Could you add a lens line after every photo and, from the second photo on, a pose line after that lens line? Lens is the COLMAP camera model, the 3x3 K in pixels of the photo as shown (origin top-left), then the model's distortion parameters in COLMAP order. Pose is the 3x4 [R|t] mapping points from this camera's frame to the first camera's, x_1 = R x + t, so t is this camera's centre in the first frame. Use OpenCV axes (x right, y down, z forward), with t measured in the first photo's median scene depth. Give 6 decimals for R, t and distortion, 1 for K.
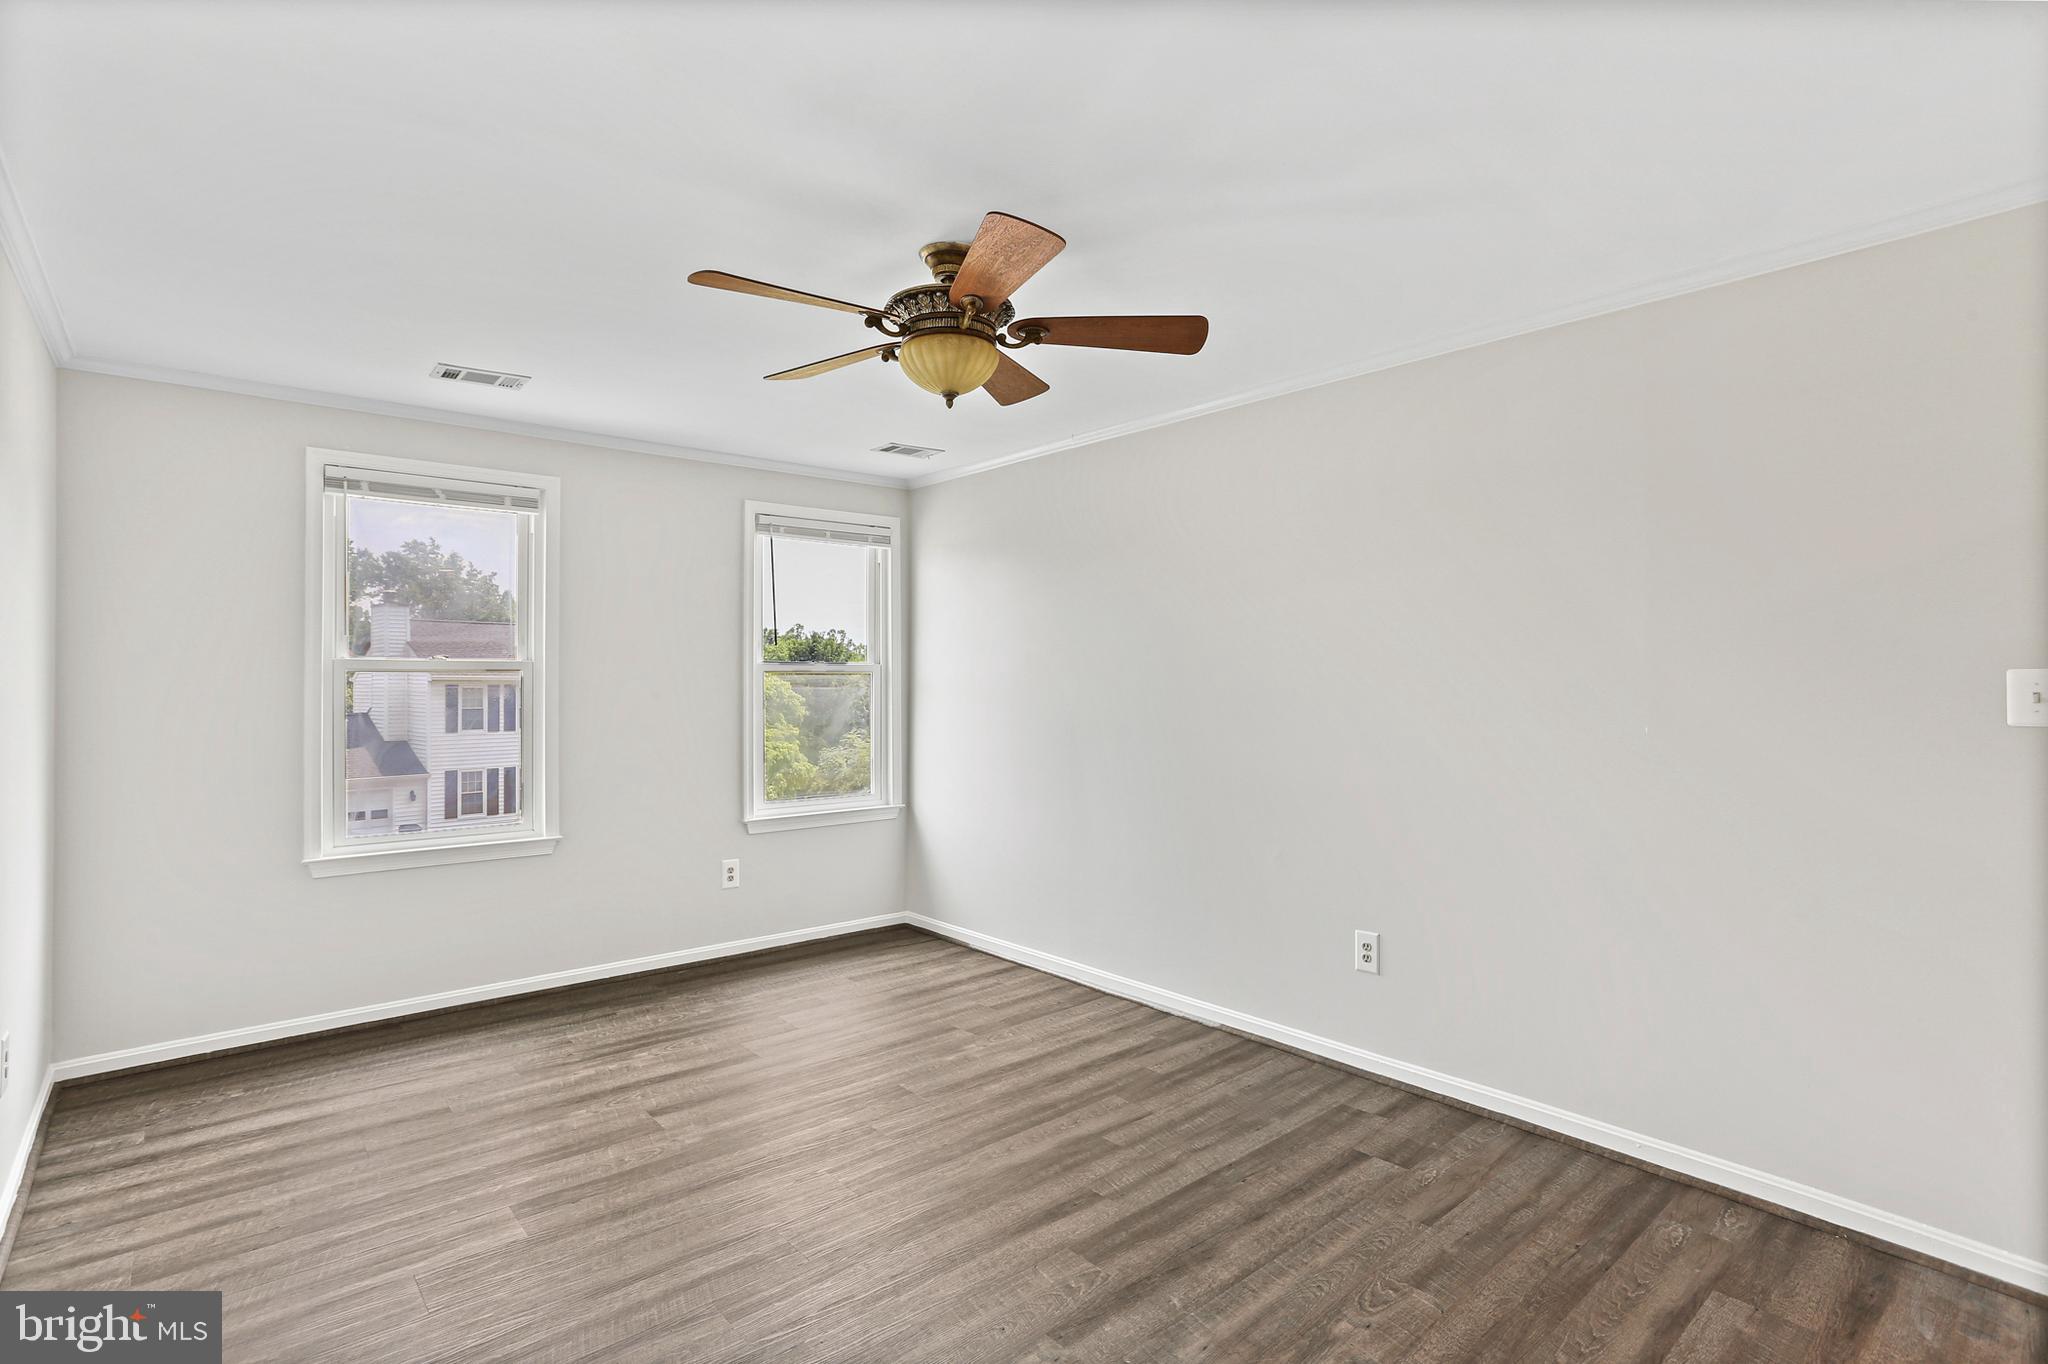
lens RADIAL K [[1002.8, 0, 1024.8], [0, 1002.8, 692.9], [0, 0, 1]] dist [-0.058131, 0.040662]
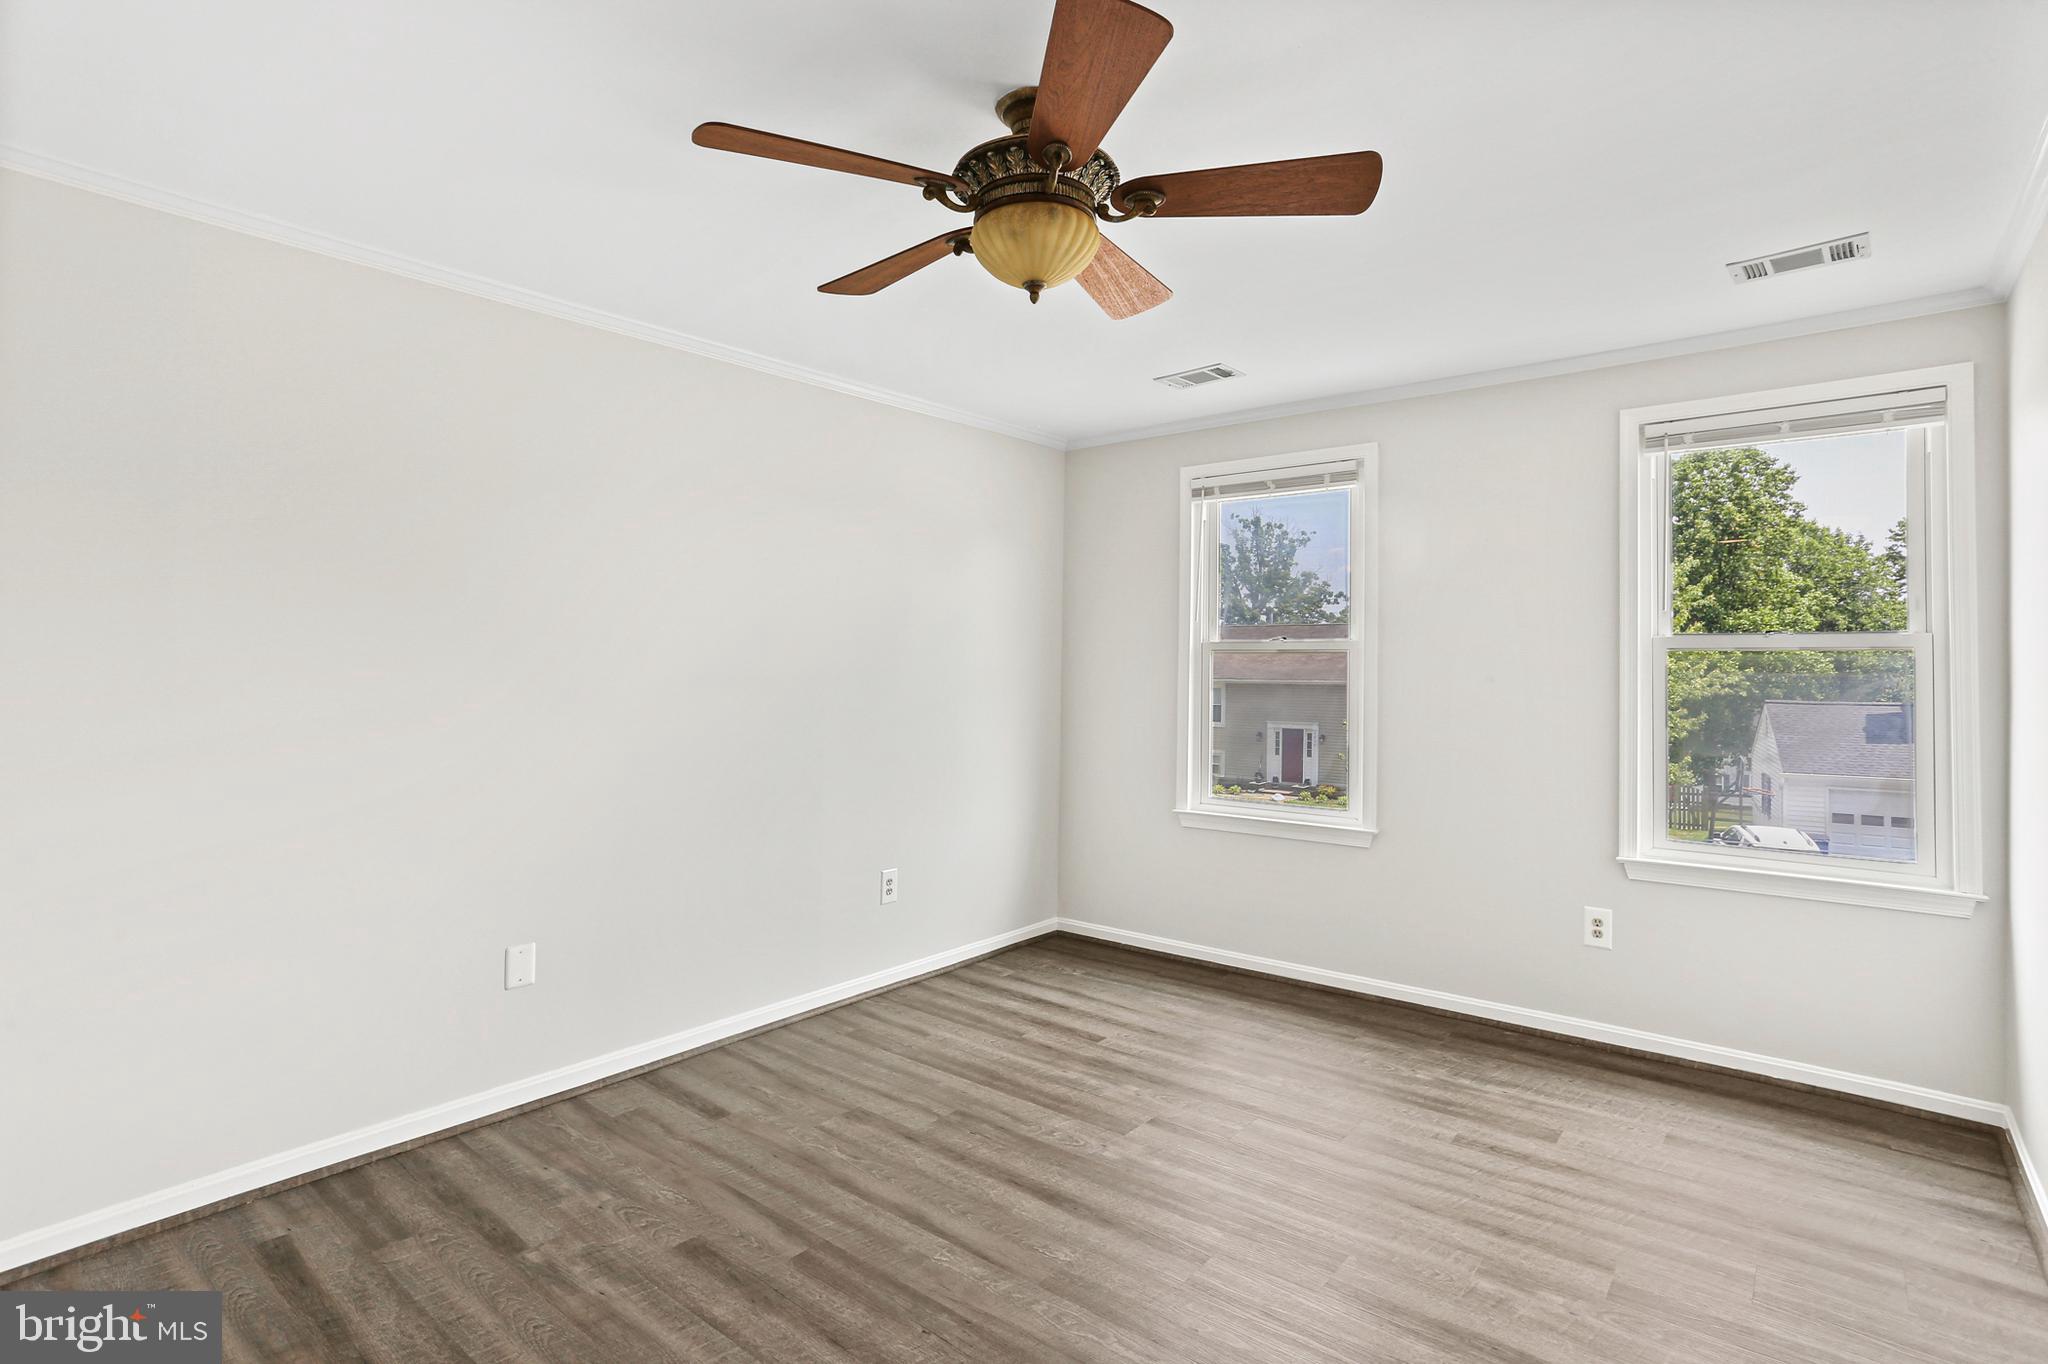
lens RADIAL K [[1026.5, 0, 1023.8], [0, 1026.5, 636.8], [0, 0, 1]] dist [-0.040104, 0.025682]
pose [[0.170316, -0.025158, -0.985068, 0.465085], [-0.016805, 0.999454, -0.028431, -0.002584], [0.985246, 0.021396, 0.169801, 0.581266]]
